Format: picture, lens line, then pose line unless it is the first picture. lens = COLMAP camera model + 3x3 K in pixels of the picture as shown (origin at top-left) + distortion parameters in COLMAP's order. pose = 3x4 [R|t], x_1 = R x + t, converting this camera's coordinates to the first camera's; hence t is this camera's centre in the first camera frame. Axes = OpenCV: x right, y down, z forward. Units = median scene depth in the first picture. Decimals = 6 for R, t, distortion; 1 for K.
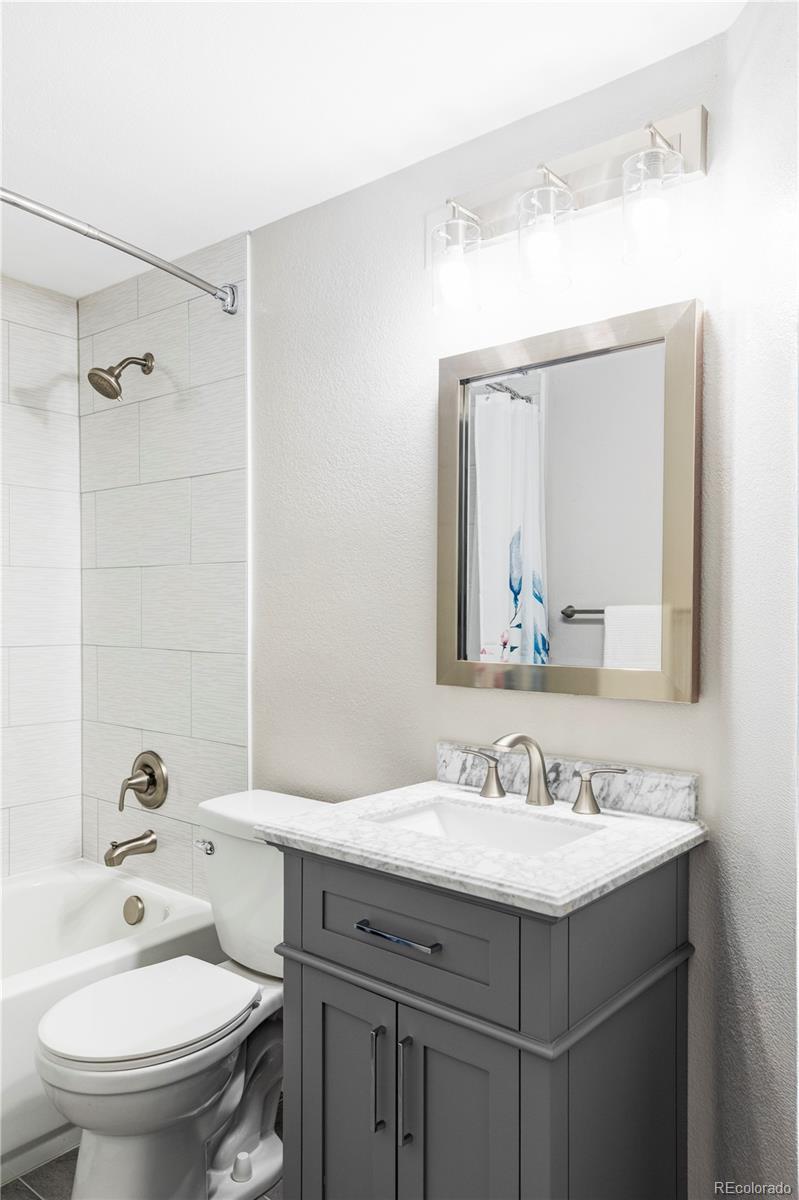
lens RADIAL K [[846.0, 0, 400.2], [0, 846.0, 602.6], [0, 0, 1]] dist [-0.000445, 0.000246]
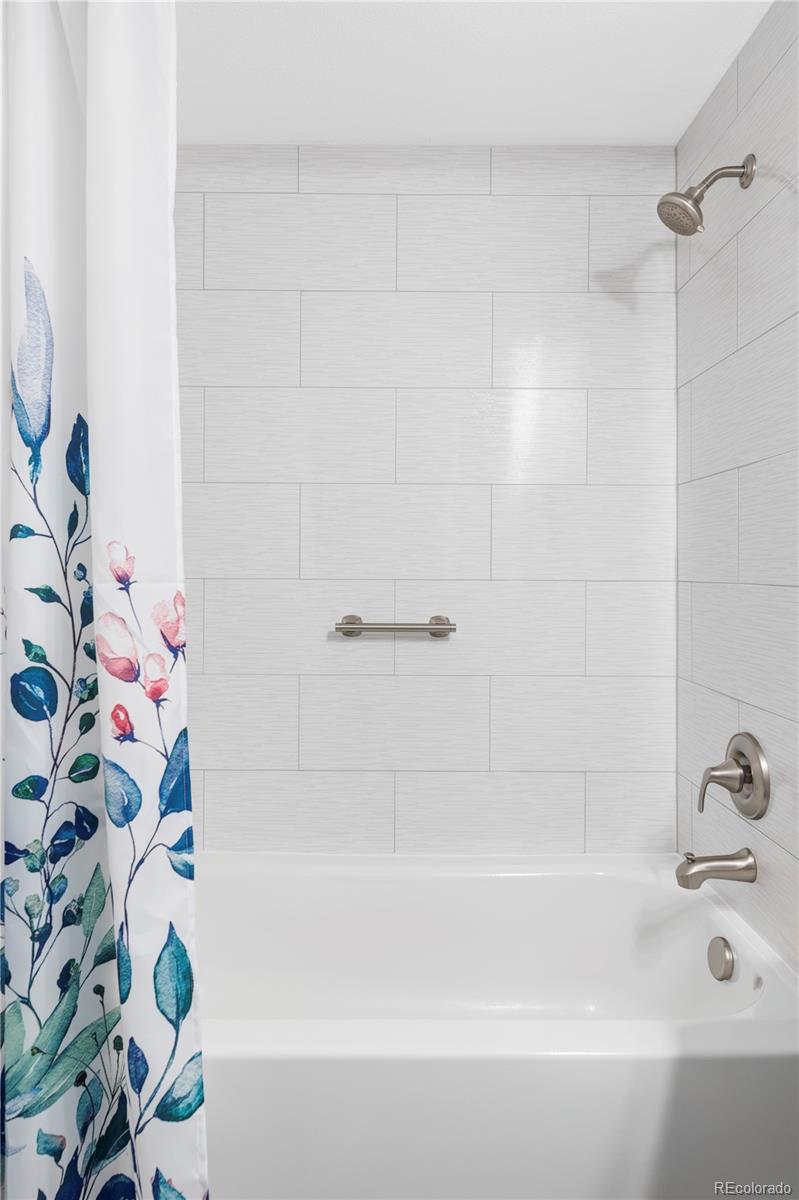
lens RADIAL K [[746.7, 0, 408.1], [0, 746.7, 572.8], [0, 0, 1]] dist [0.007069, 0.001323]
pose [[0.653853, 0.001207, -0.756621, -0.017210], [0.003306, 0.999985, 0.004451, 0.042587], [0.756614, -0.005412, 0.653839, 0.400947]]
